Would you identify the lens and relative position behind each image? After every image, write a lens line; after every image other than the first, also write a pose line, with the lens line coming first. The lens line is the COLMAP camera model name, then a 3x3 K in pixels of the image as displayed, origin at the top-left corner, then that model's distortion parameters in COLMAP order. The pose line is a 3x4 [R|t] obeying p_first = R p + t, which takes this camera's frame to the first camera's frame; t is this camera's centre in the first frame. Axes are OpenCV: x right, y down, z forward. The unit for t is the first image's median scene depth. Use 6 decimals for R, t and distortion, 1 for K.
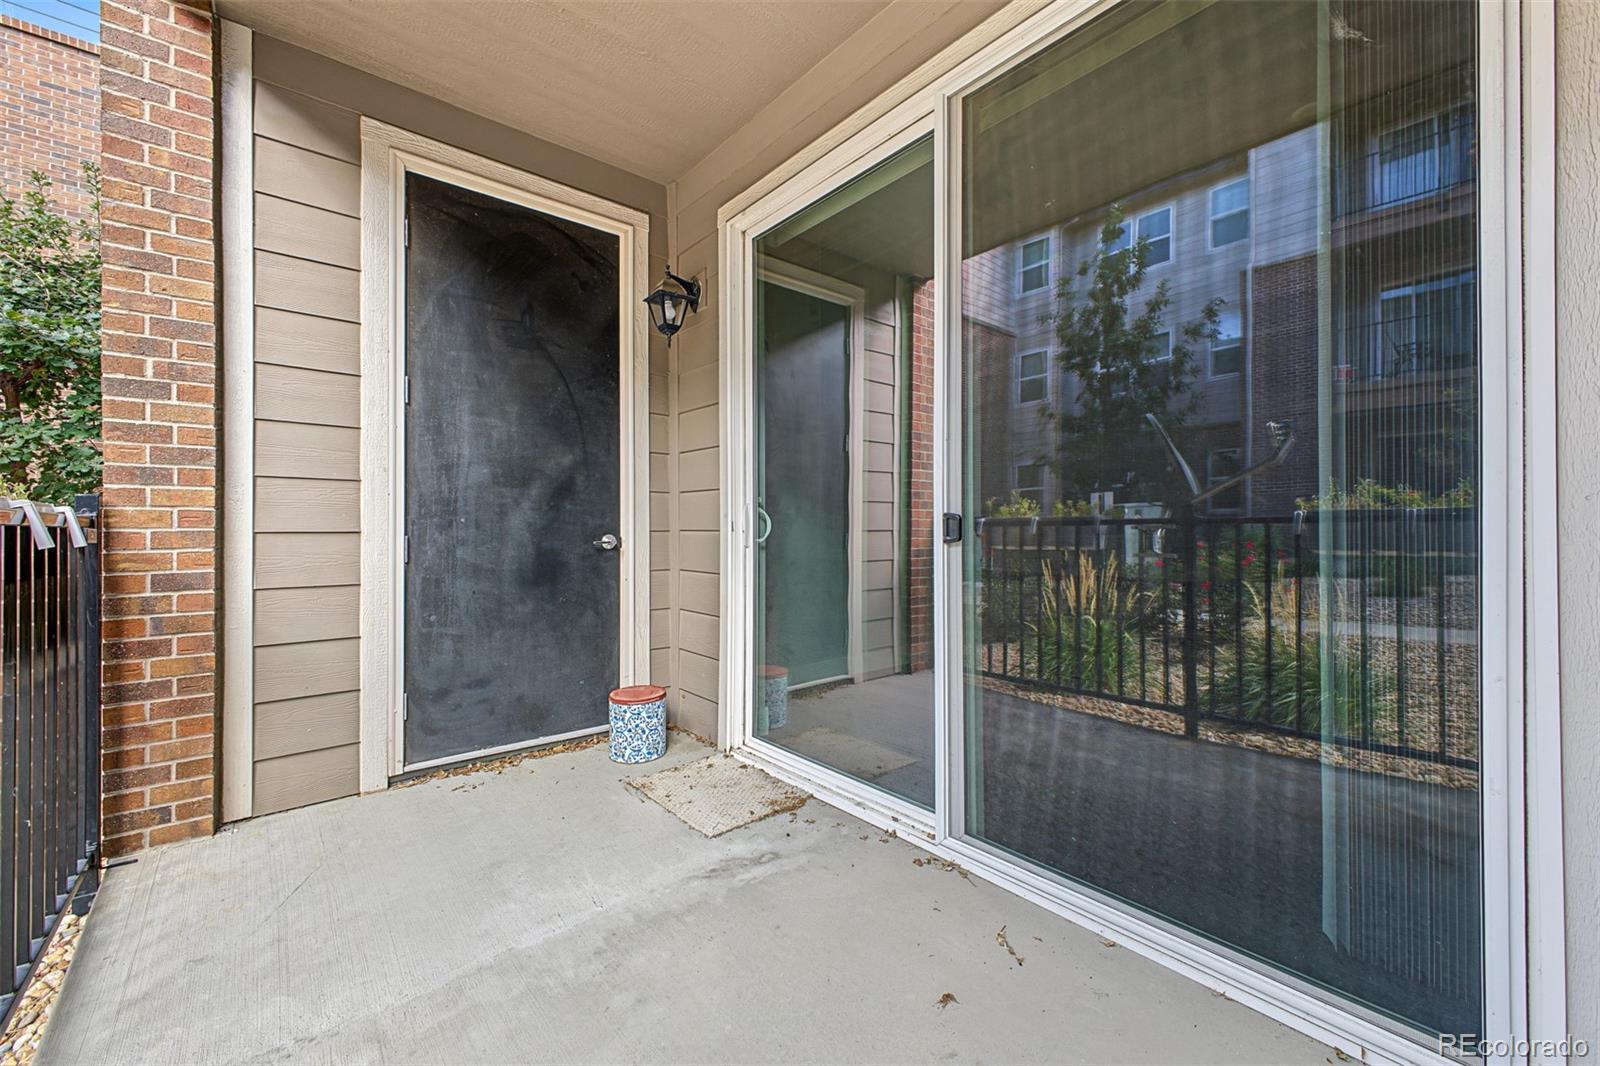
lens RADIAL K [[633.3, 0, 802.3], [0, 633.3, 526.6], [0, 0, 1]] dist [0.005571, -0.000268]
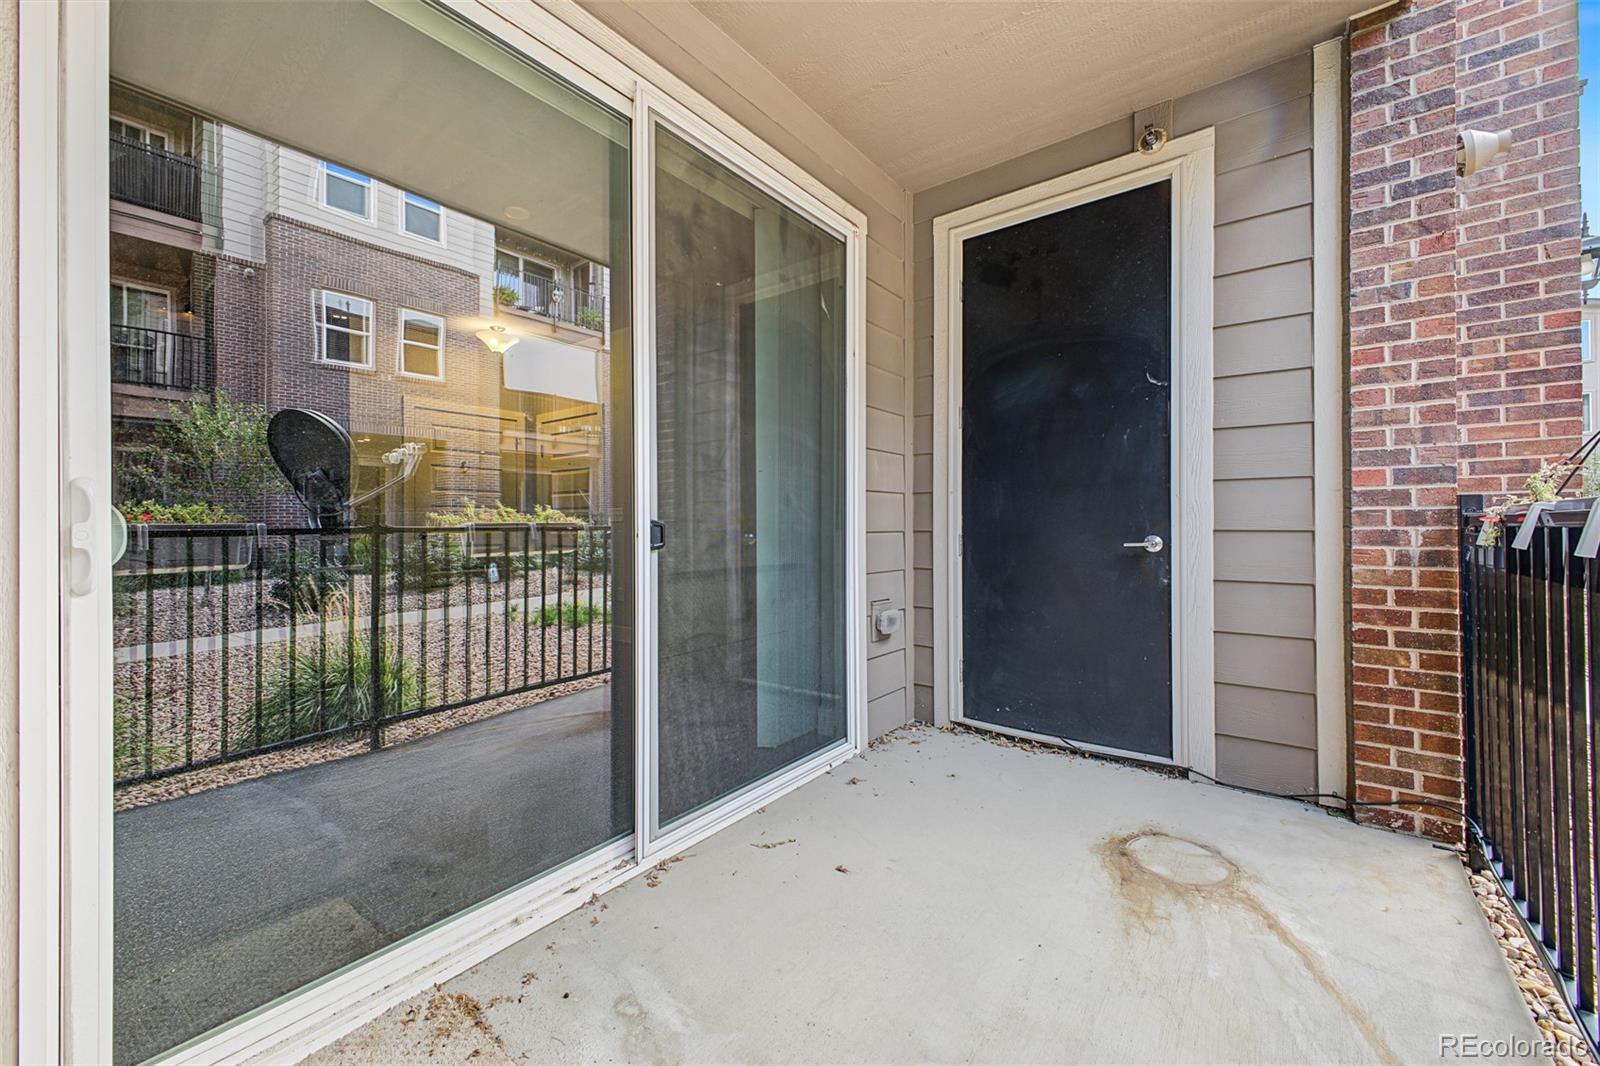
lens RADIAL K [[633.3, 0, 802.3], [0, 633.3, 526.6], [0, 0, 1]] dist [0.005571, -0.000268]
pose [[-0.216759, 0.000559, 0.976225, -0.798021], [-0.002404, 0.999996, -0.001106, -0.010852], [-0.976222, -0.002587, -0.216757, 0.983222]]
